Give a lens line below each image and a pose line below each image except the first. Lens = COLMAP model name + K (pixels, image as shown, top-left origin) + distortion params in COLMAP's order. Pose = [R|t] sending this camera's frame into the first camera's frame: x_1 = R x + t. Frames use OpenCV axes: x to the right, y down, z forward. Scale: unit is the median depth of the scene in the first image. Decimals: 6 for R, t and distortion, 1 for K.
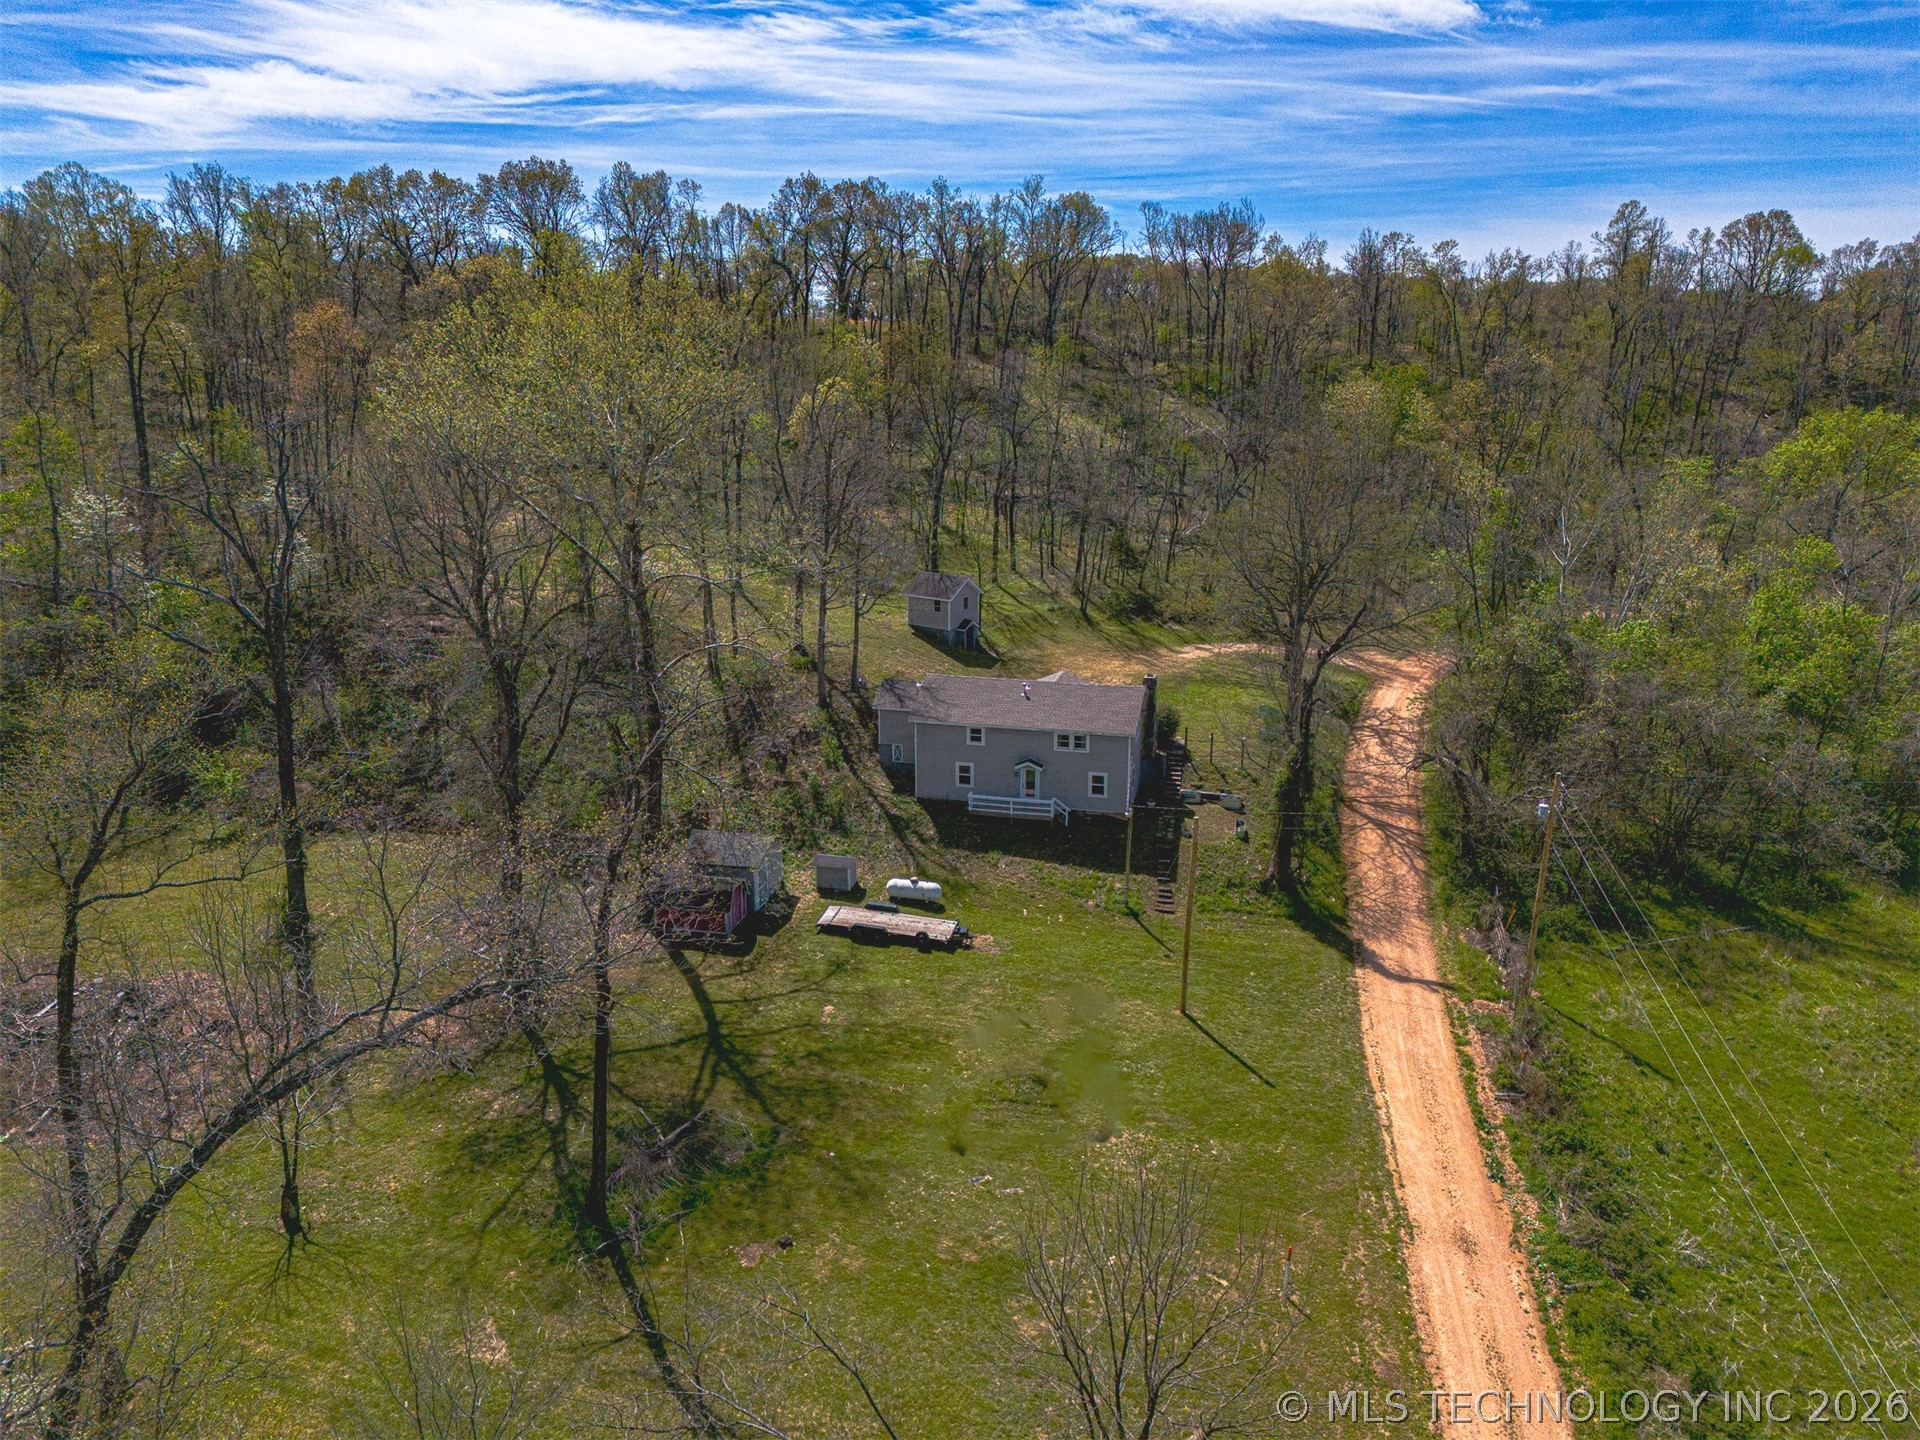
lens RADIAL K [[1417.5, 0, 974.7], [0, 1417.5, 704.3], [0, 0, 1]] dist [0.073928, -0.062923]
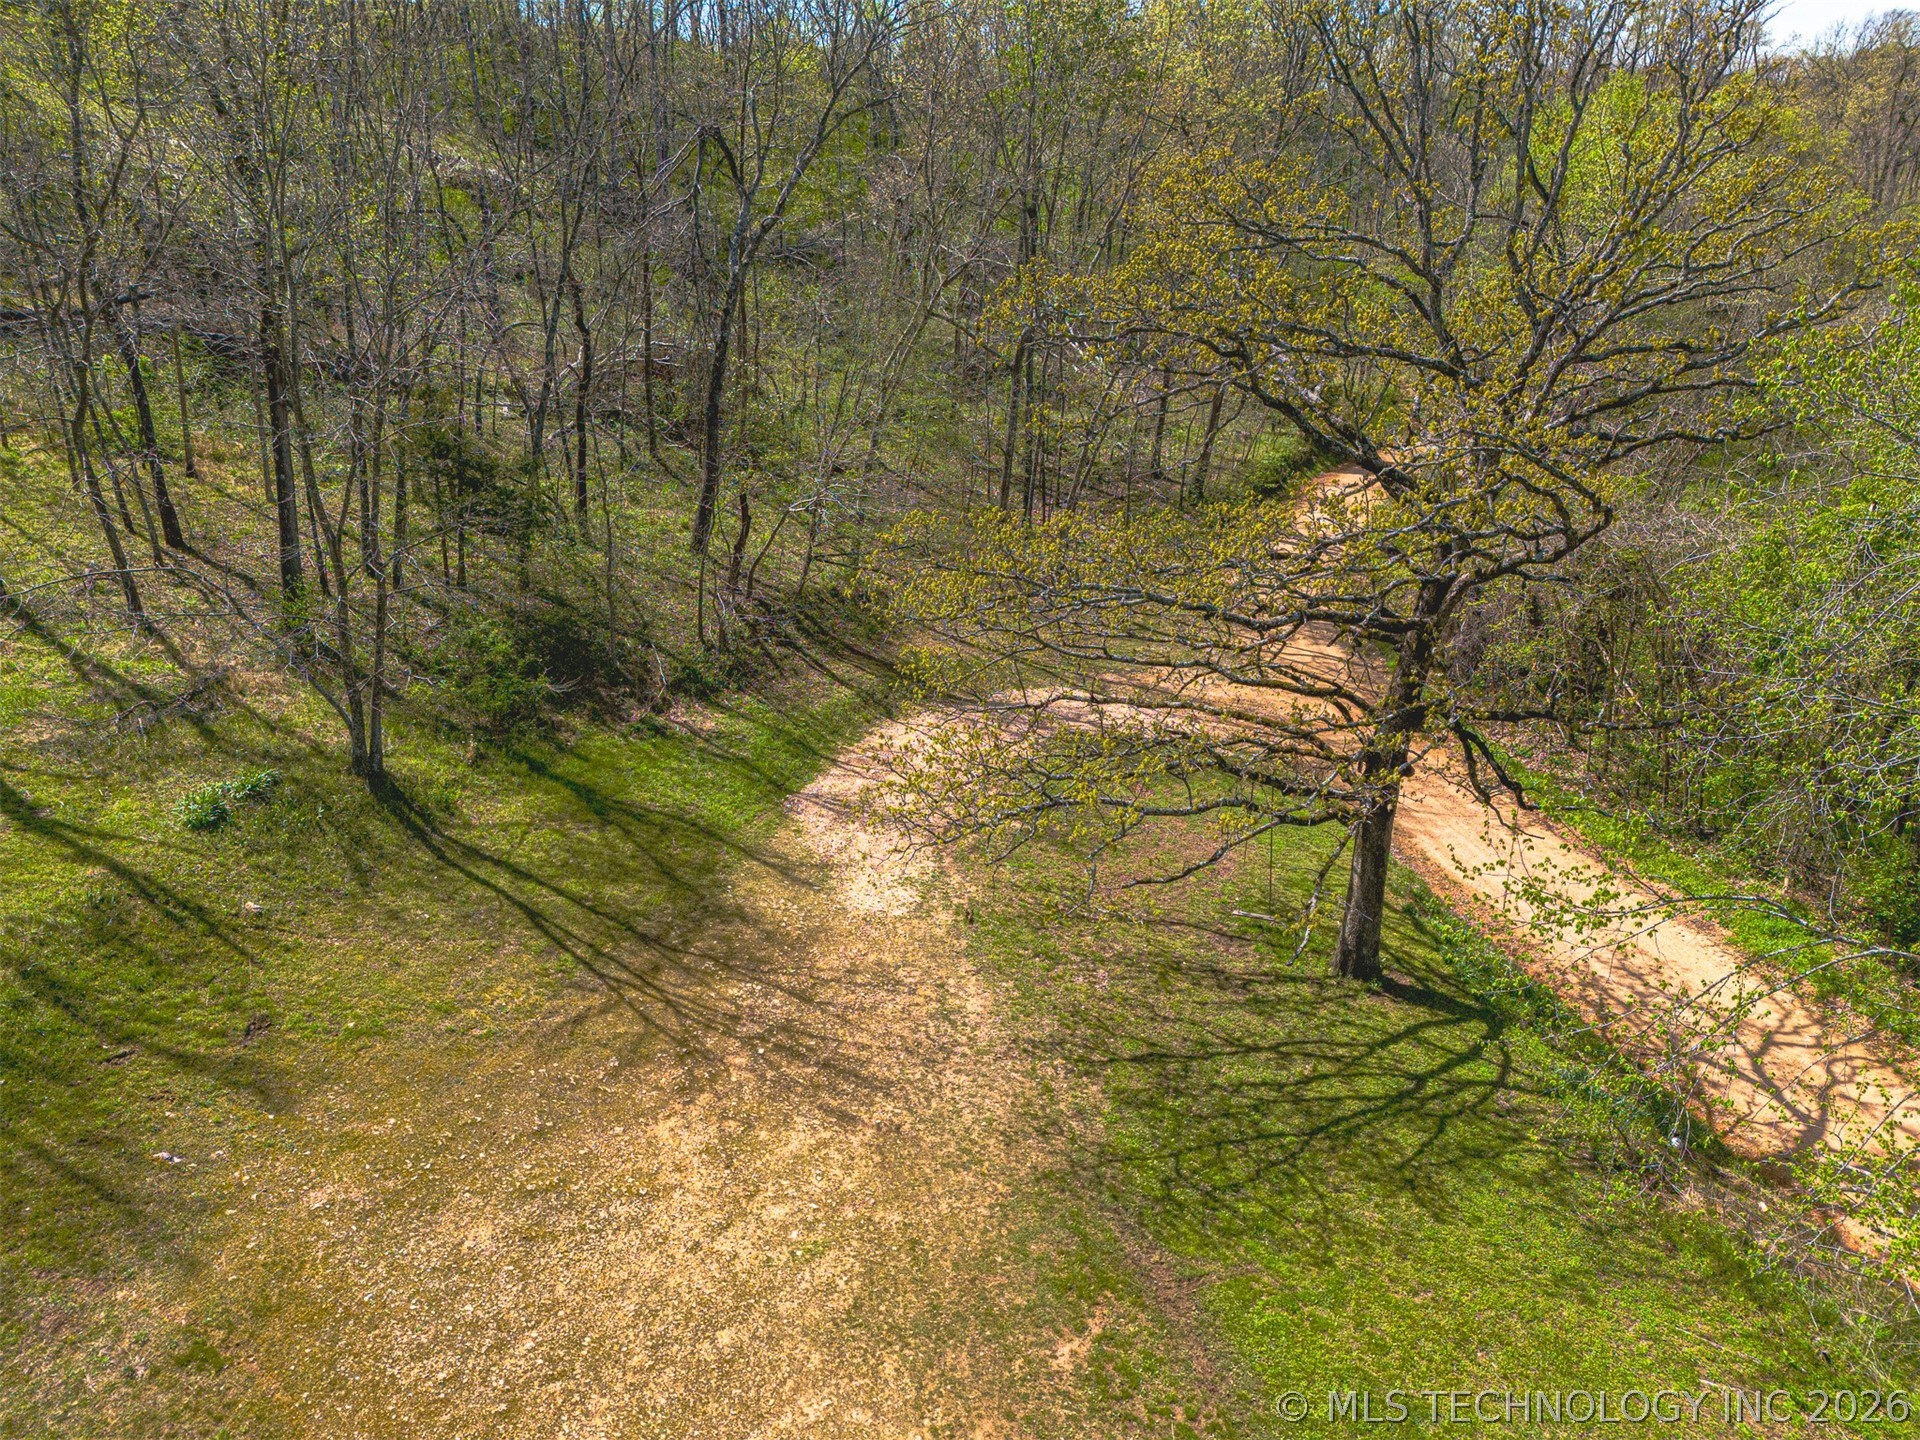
lens RADIAL K [[1417.5, 0, 962.8], [0, 1417.5, 715.4], [0, 0, 1]] dist [0.073928, -0.062923]
pose [[0.855696, -0.197619, 0.478259, 0.077438], [0.139052, 0.978026, 0.155335, -0.149717], [-0.498447, -0.066417, 0.864372, 1.167587]]
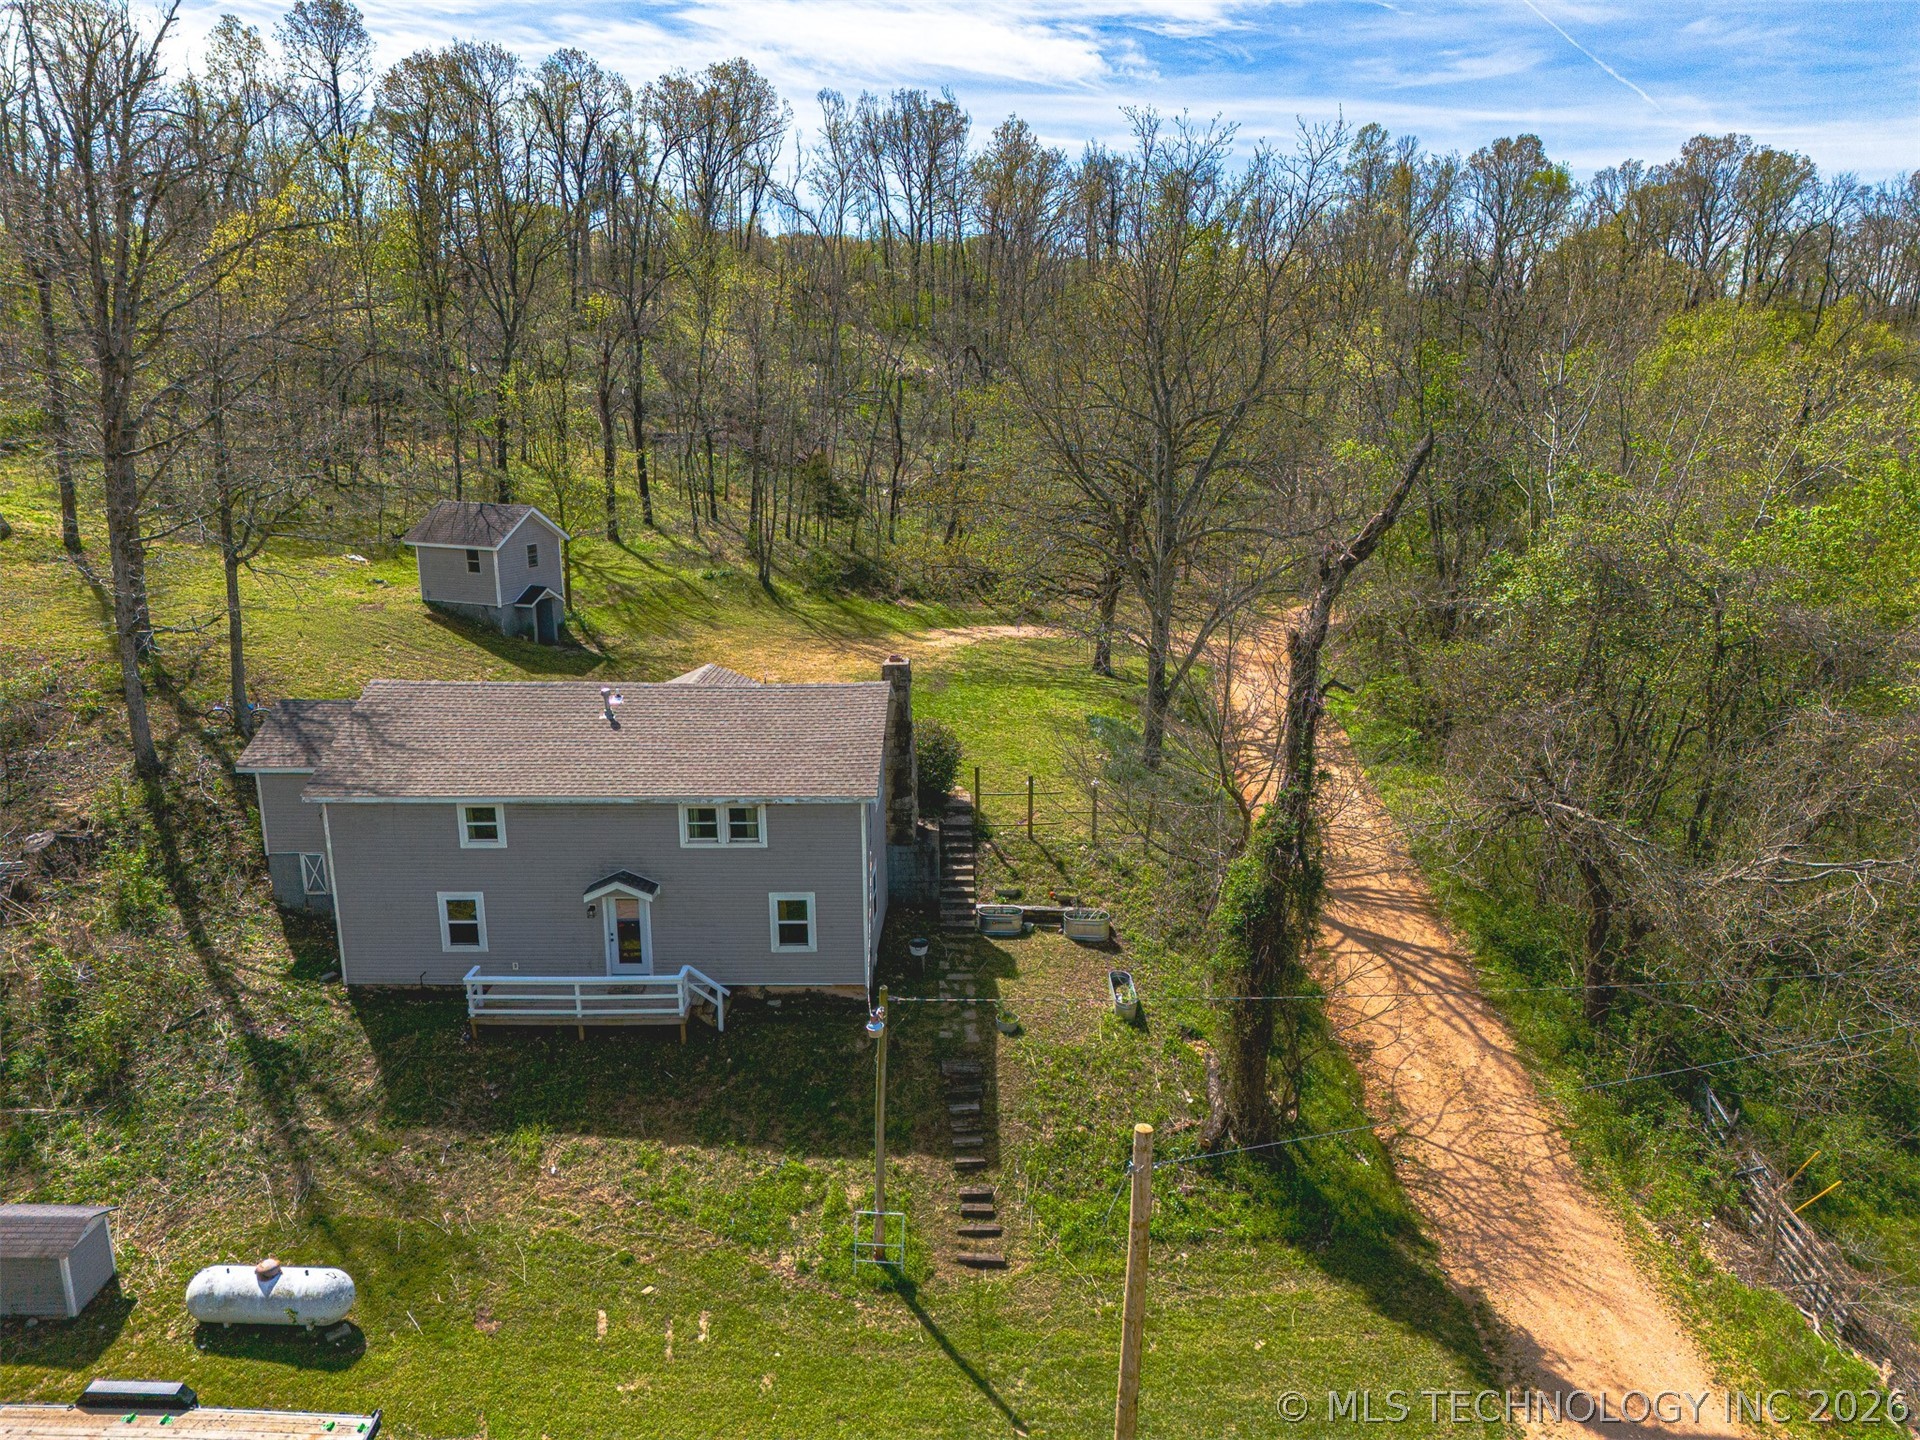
lens RADIAL K [[1417.5, 0, 977.5], [0, 1417.5, 712.0], [0, 0, 1]] dist [0.073928, -0.062923]
pose [[0.977568, -0.055937, 0.203055, 0.060996], [0.058159, 0.998295, -0.004986, -0.000003], [-0.202430, 0.016684, 0.979155, 0.598539]]
